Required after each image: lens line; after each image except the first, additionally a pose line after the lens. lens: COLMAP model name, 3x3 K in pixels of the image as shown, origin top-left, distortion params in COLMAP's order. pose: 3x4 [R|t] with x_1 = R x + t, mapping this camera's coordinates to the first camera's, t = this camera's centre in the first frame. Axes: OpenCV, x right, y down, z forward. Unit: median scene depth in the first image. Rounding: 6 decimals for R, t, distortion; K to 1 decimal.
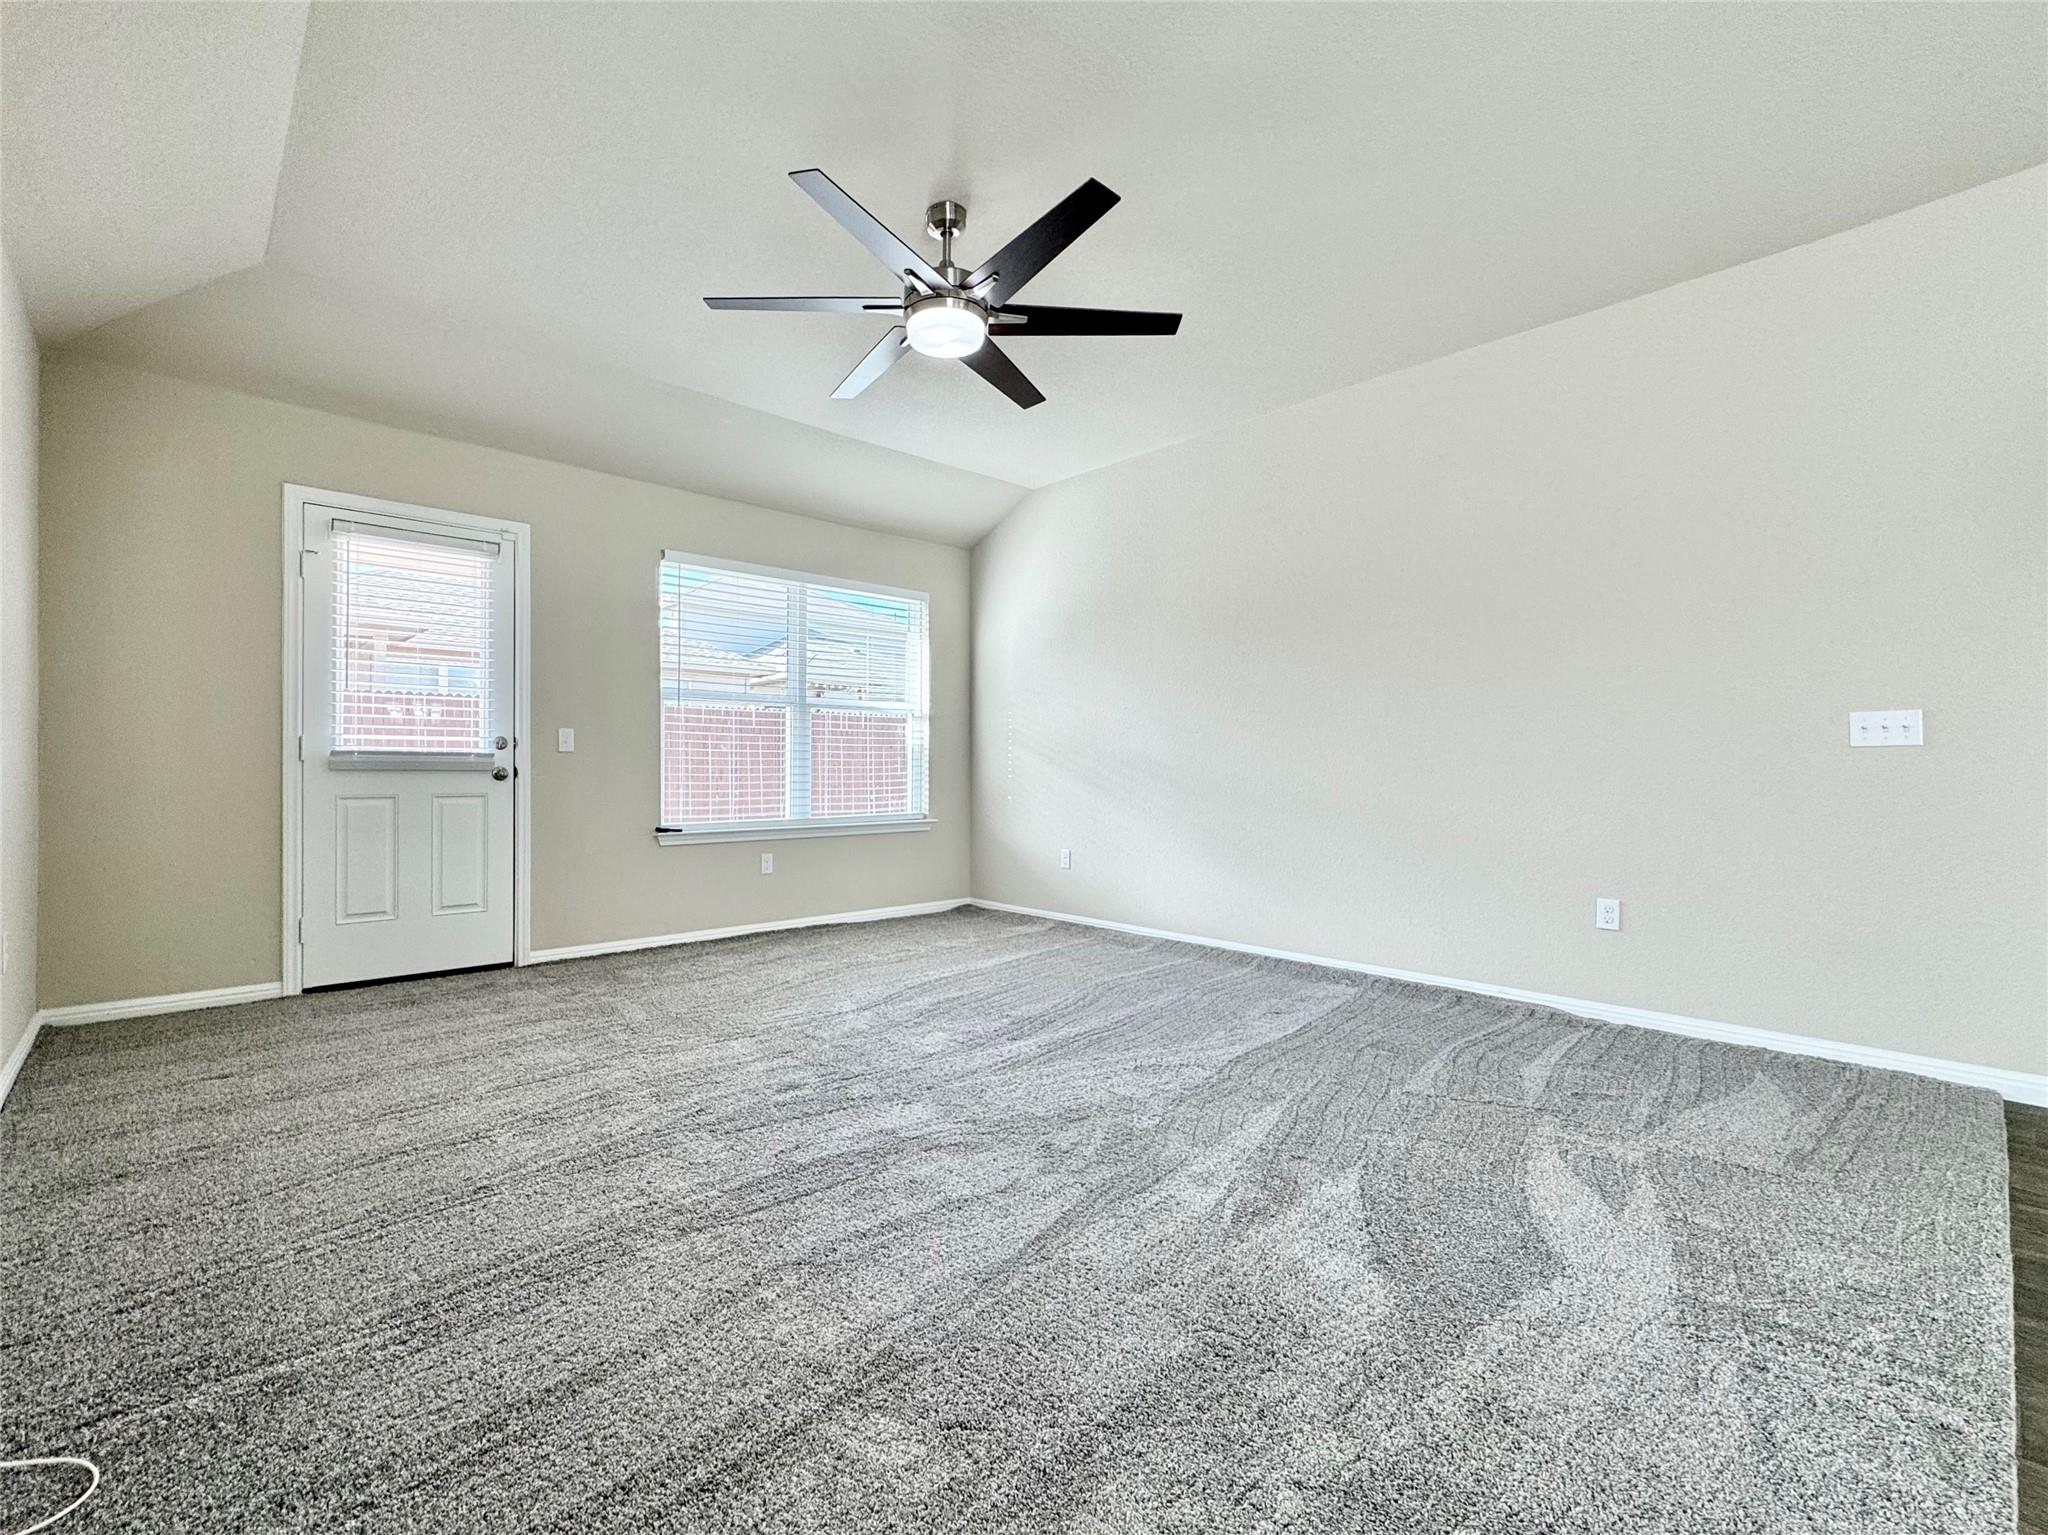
lens RADIAL K [[883.4, 0, 1018.4], [0, 883.4, 760.9], [0, 0, 1]] dist [-0.000184, -0.000402]
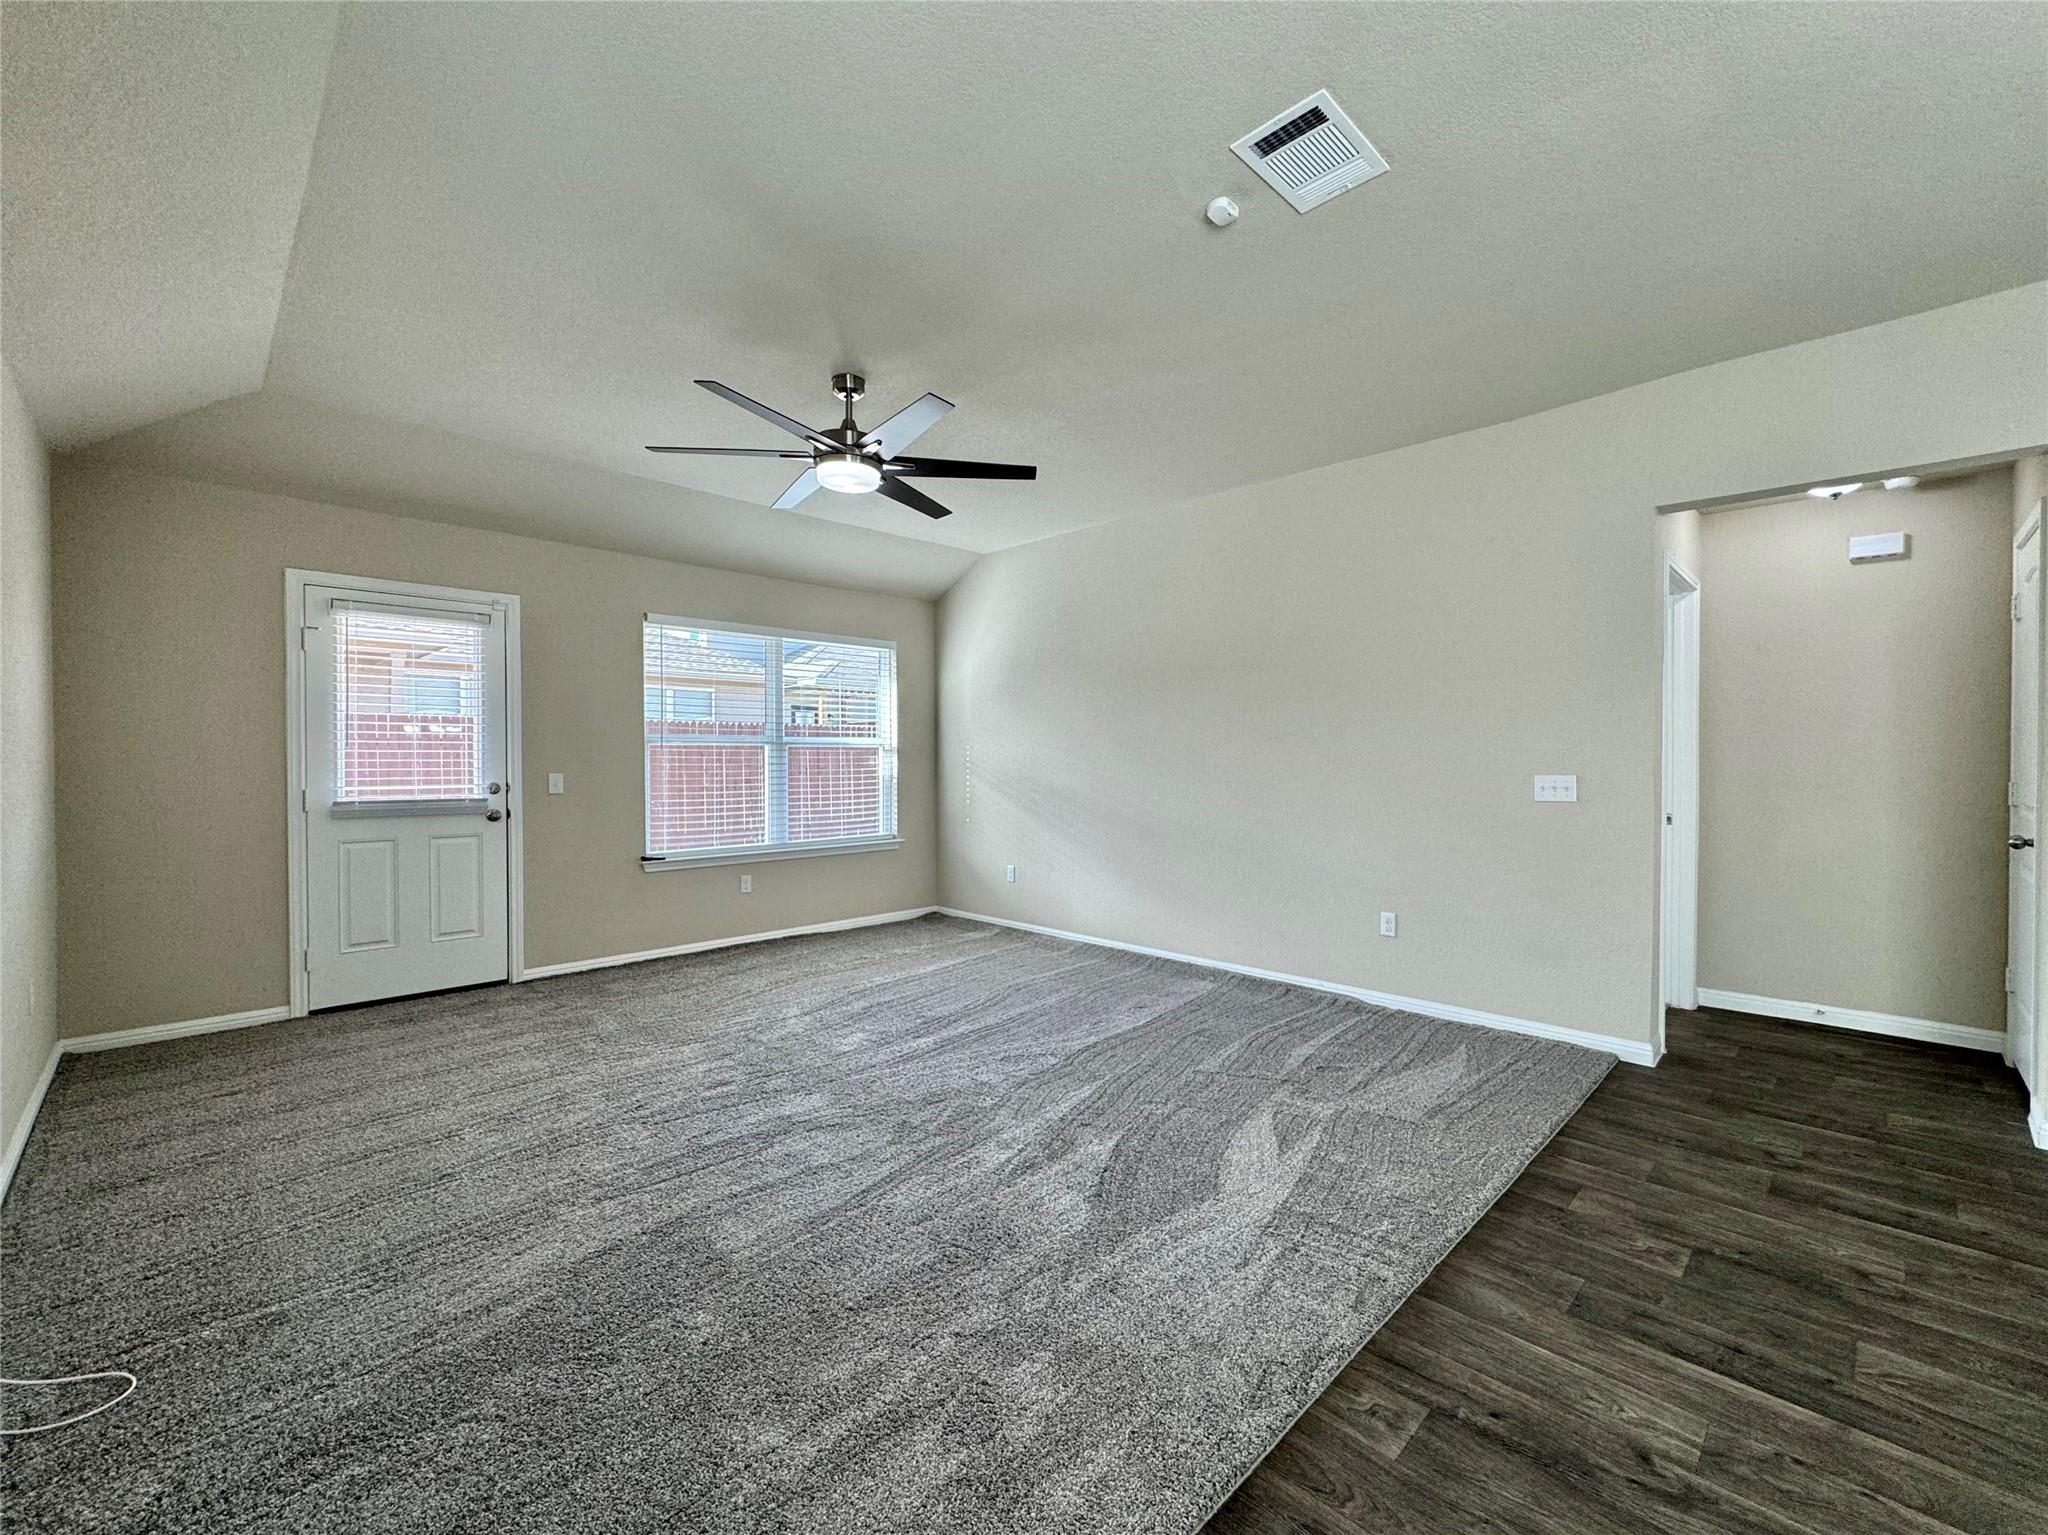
lens RADIAL K [[831.3, 0, 1115.0], [0, 831.3, 758.0], [0, 0, 1]] dist [0.001253, -0.000854]
pose [[0.996876, -0.008096, 0.078565, 0.163780], [0.007604, 0.999950, 0.006551, -0.075740], [-0.078614, -0.005933, 0.996887, -0.170148]]
